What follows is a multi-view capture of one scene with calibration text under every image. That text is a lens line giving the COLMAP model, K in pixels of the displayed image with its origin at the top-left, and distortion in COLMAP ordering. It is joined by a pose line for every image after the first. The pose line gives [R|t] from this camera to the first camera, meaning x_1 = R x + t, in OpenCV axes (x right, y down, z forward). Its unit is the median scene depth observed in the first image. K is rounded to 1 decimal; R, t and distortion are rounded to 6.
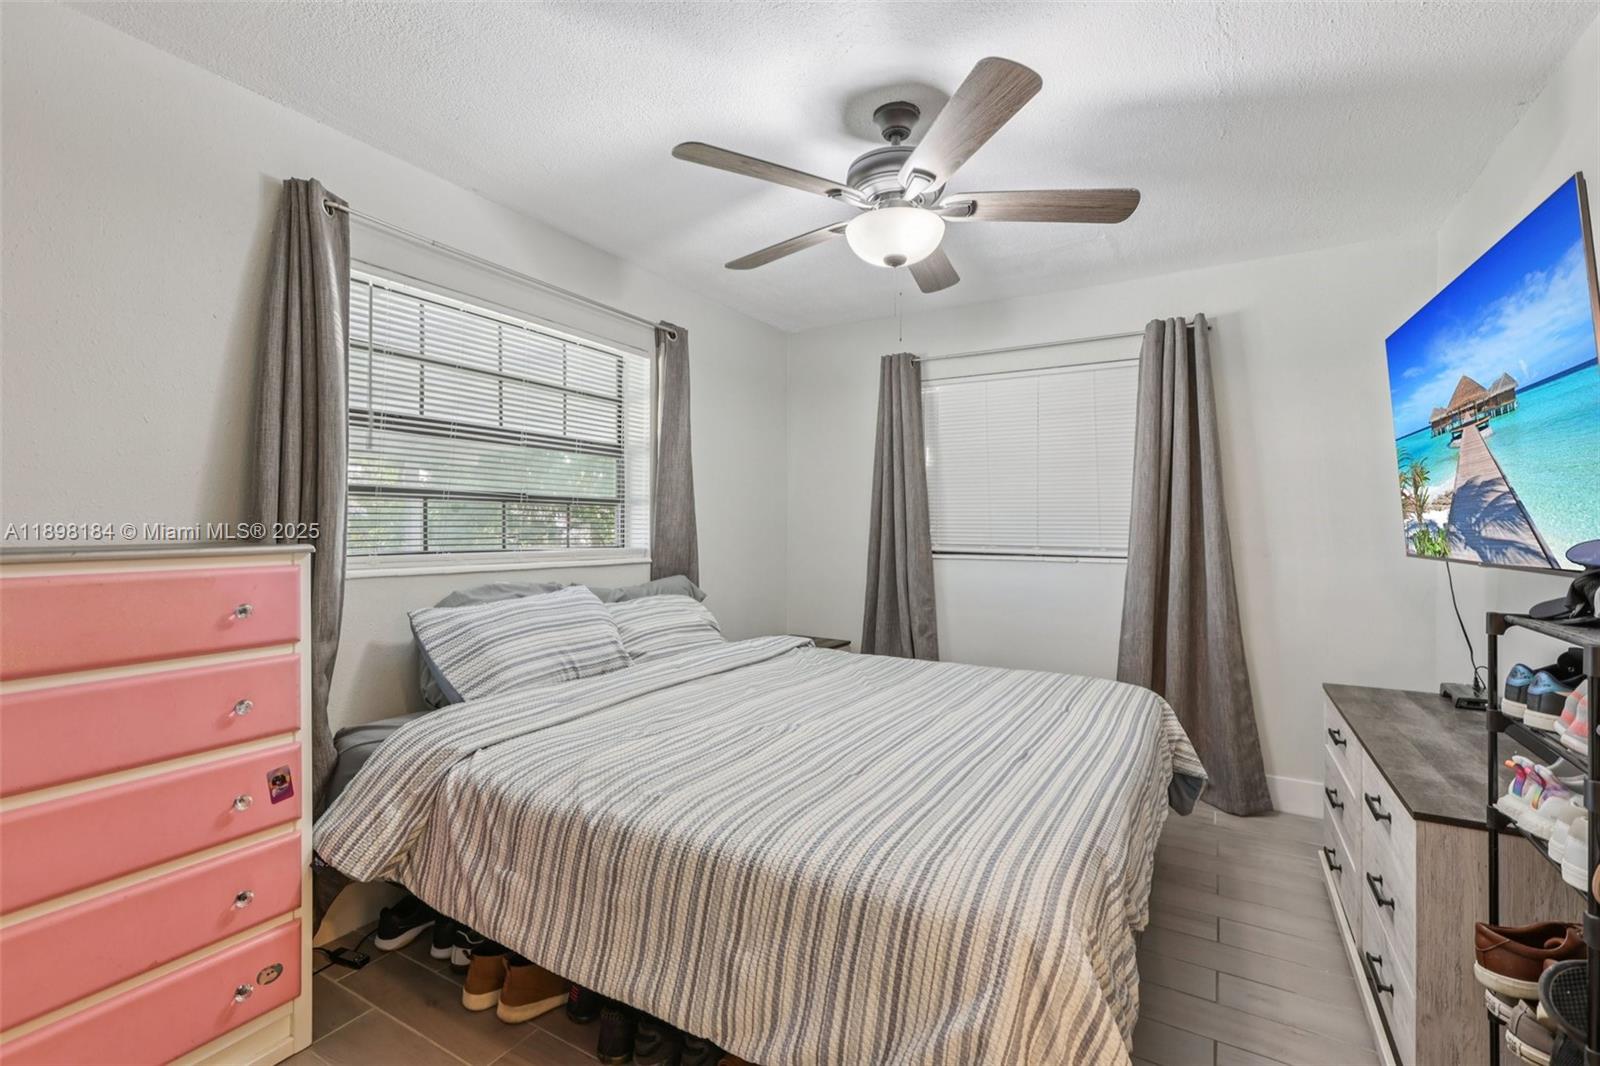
lens RADIAL K [[712.9, 0, 796.4], [0, 712.9, 533.5], [0, 0, 1]] dist [0.004003, 0.001056]
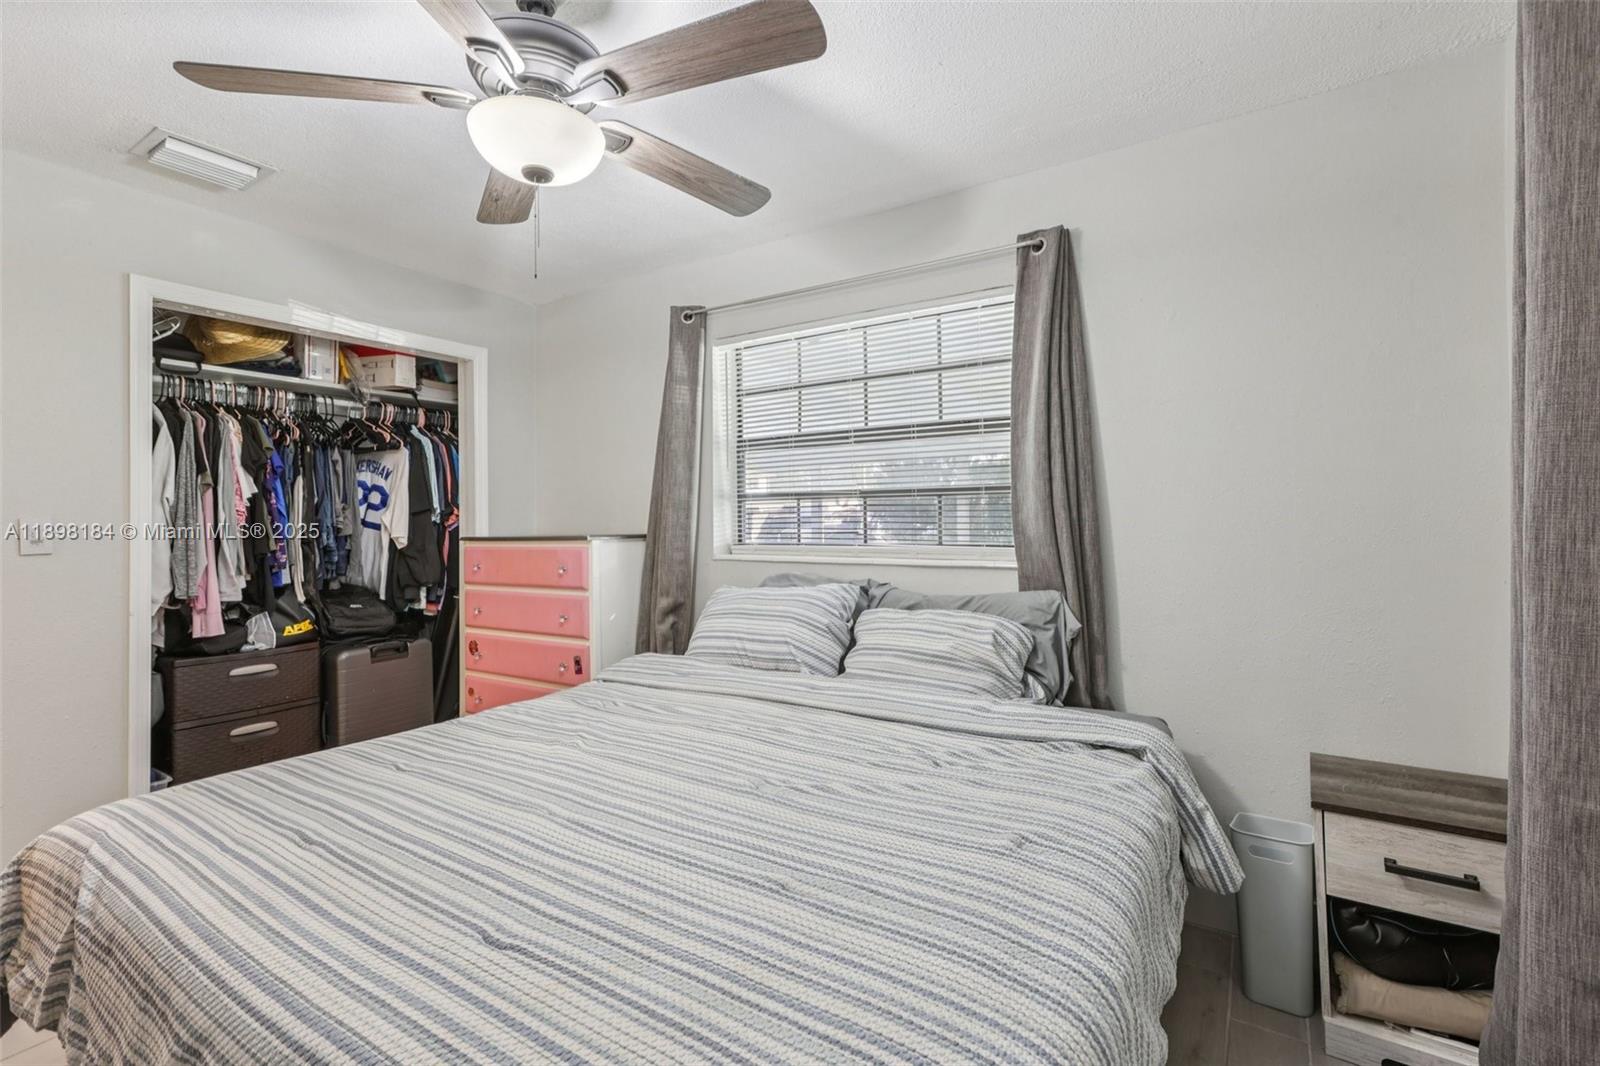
lens RADIAL K [[712.9, 0, 799.2], [0, 712.9, 522.4], [0, 0, 1]] dist [0.004003, 0.001056]
pose [[-0.025813, -0.001501, -0.999666, 0.700378], [0.001758, 0.999997, -0.001547, -0.008431], [0.999665, -0.001798, -0.025811, 1.028293]]
